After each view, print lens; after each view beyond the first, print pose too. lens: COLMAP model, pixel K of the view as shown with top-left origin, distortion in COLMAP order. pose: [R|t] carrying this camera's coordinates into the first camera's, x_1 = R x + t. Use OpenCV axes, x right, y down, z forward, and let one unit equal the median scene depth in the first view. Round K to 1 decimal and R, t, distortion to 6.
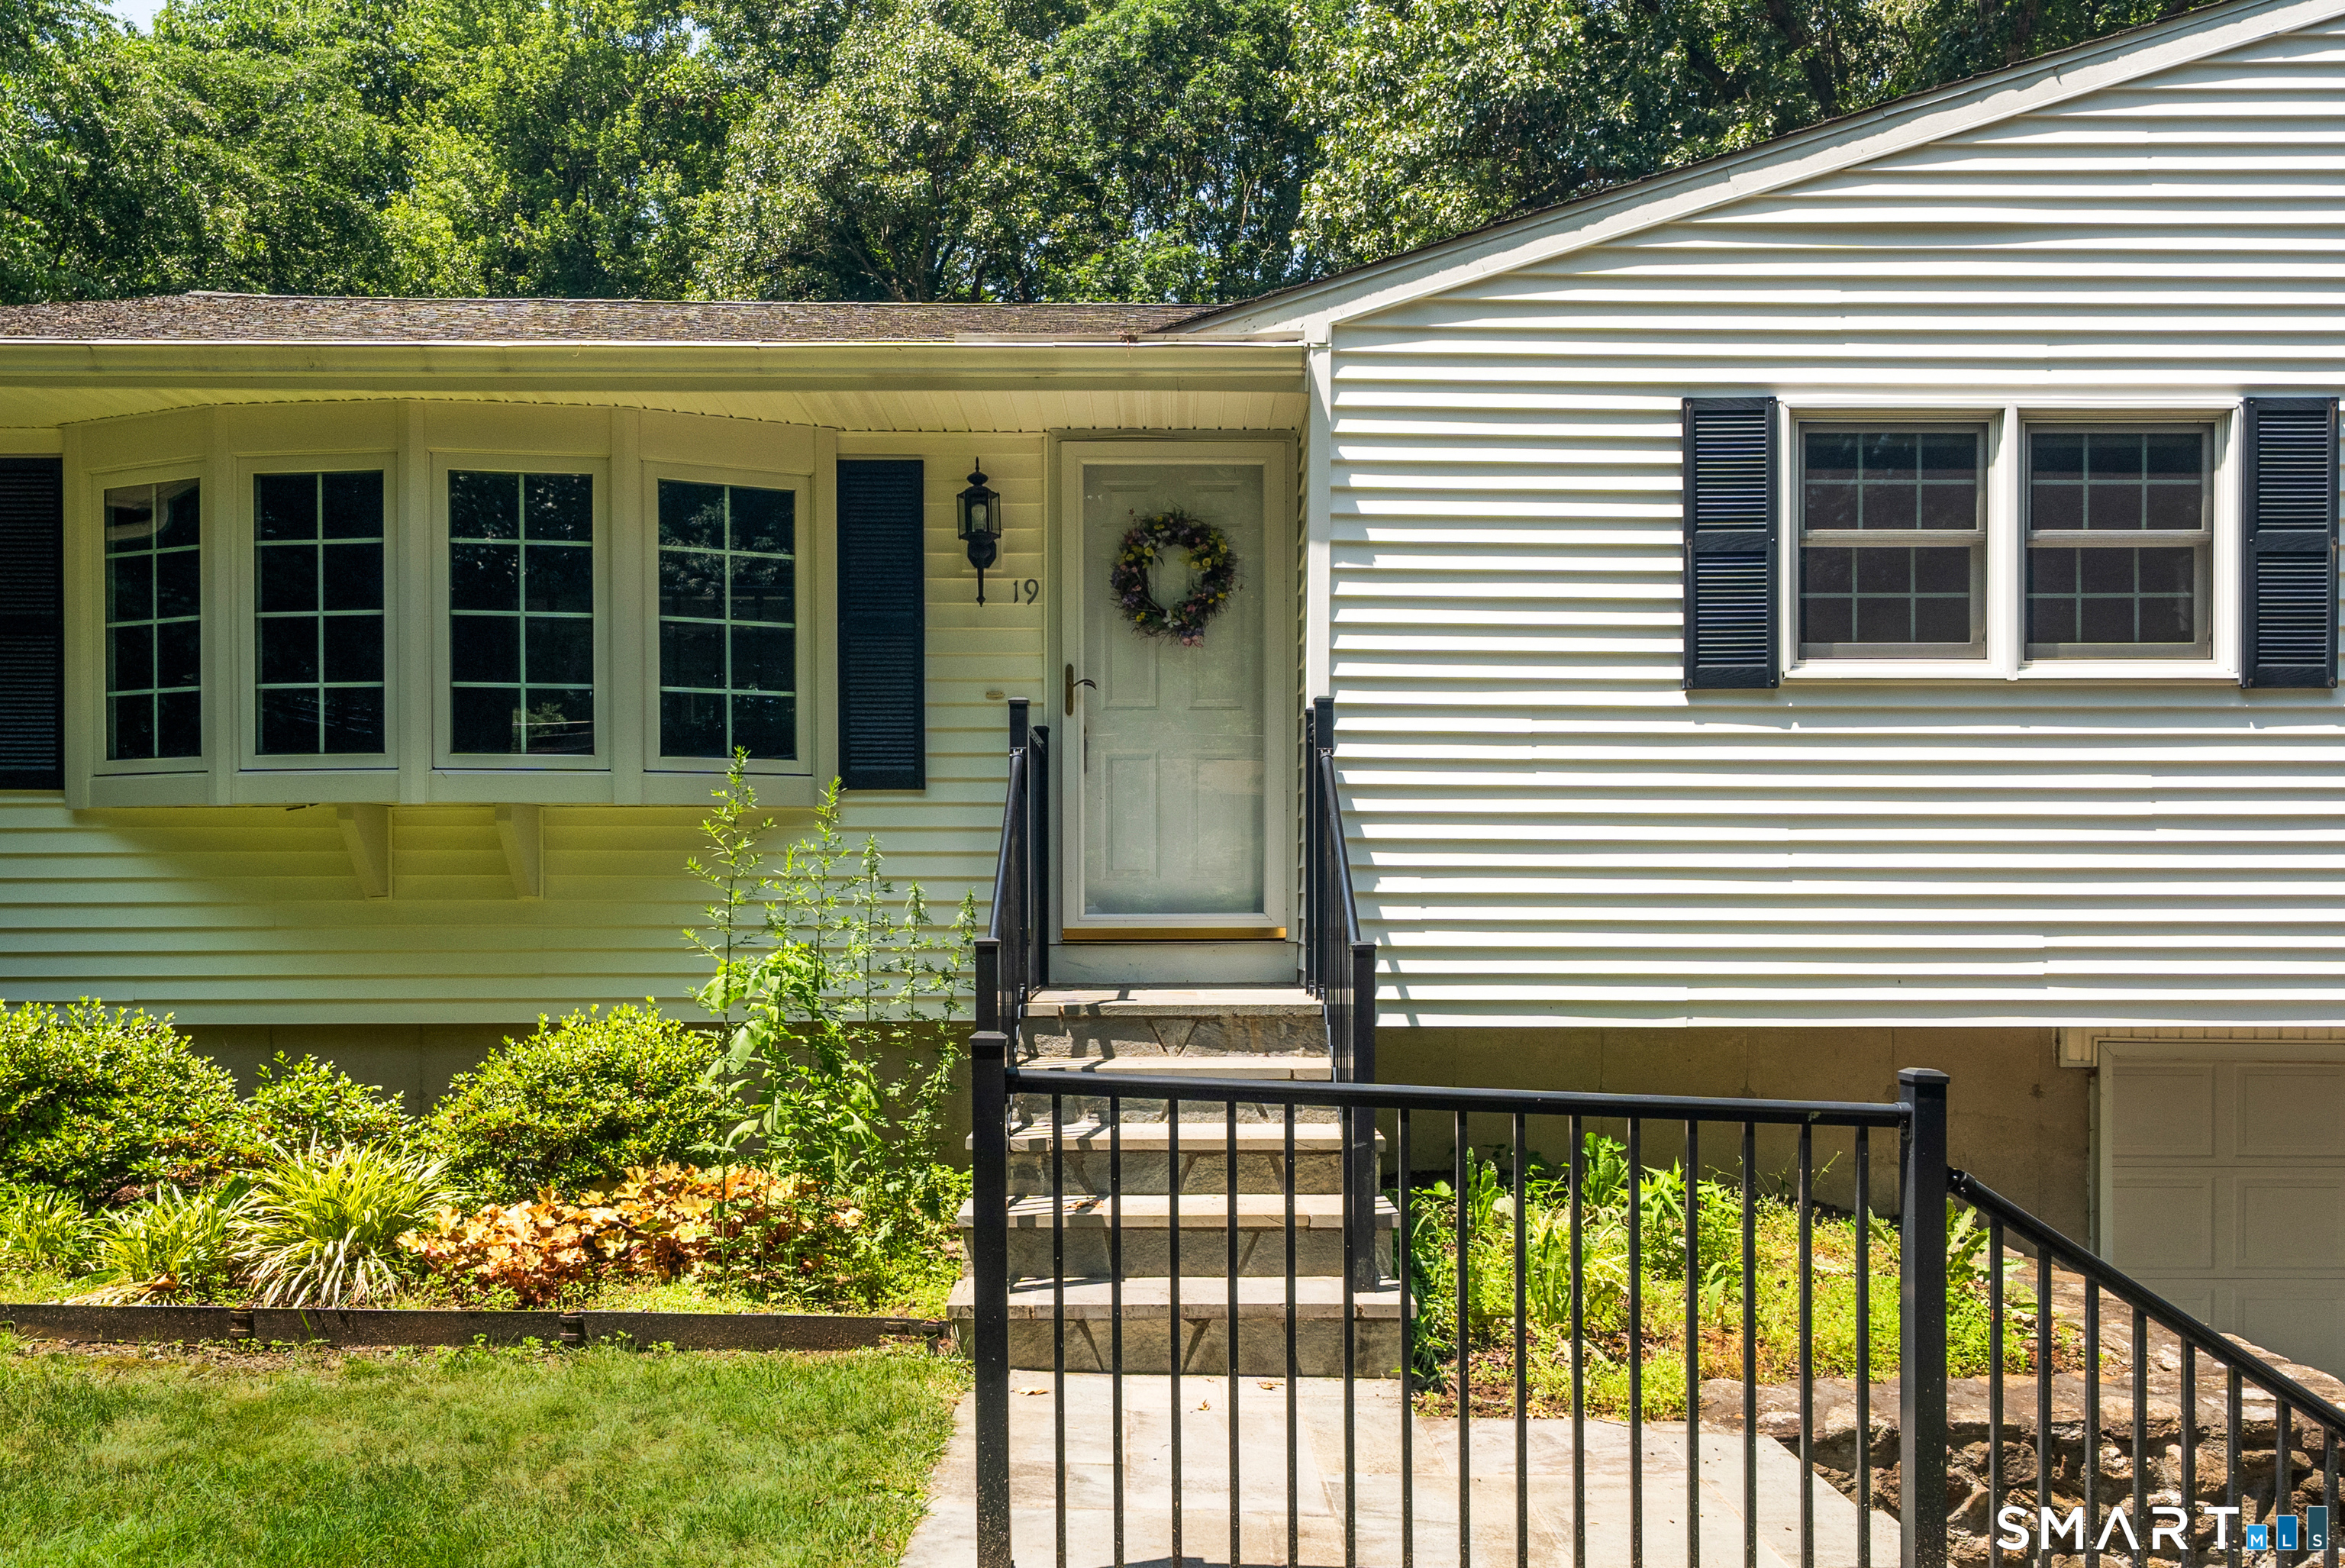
lens RADIAL K [[1795.9, 0, 1170.7], [0, 1795.9, 852.5], [0, 0, 1]] dist [0.001369, 0.003124]
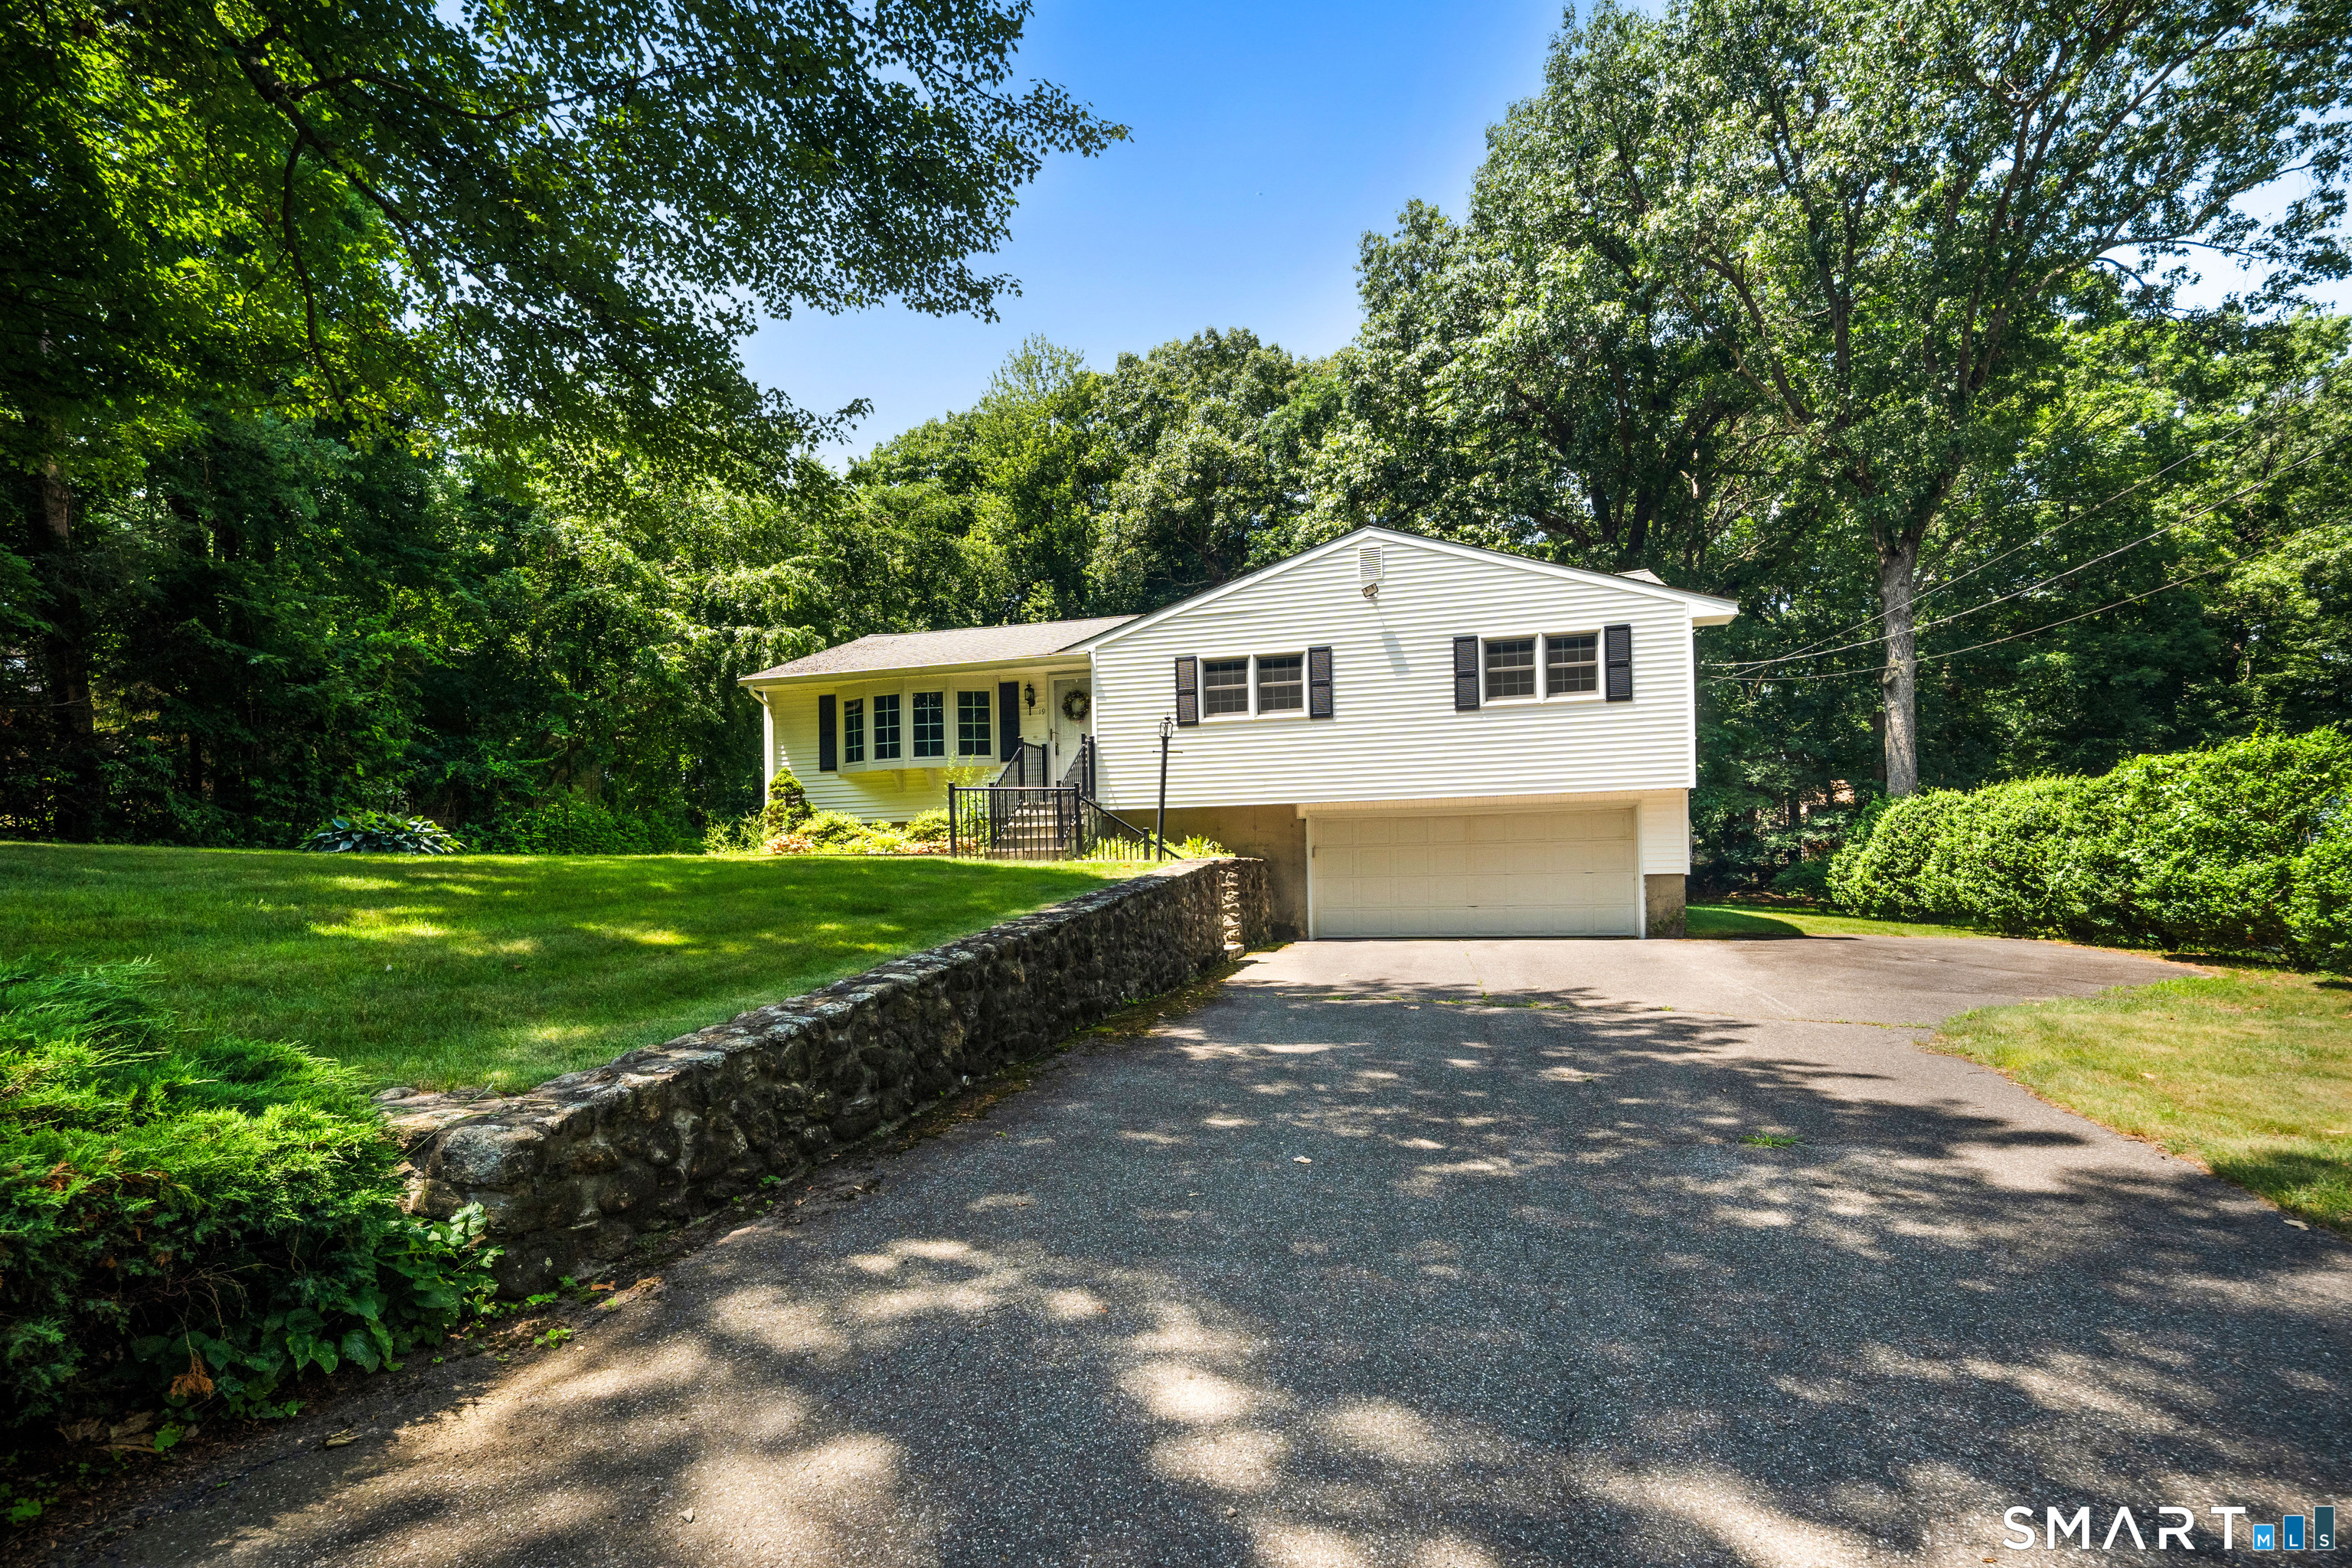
lens RADIAL K [[1139.7, 0, 1176.0], [0, 1139.7, 784.0], [0, 0, 1]] dist [0.000060, -0.000154]
pose [[0.964589, -0.044883, -0.259911, 0.831552], [0.030746, 0.997831, -0.058205, 0.171177], [0.261960, 0.048152, 0.963877, -1.343904]]
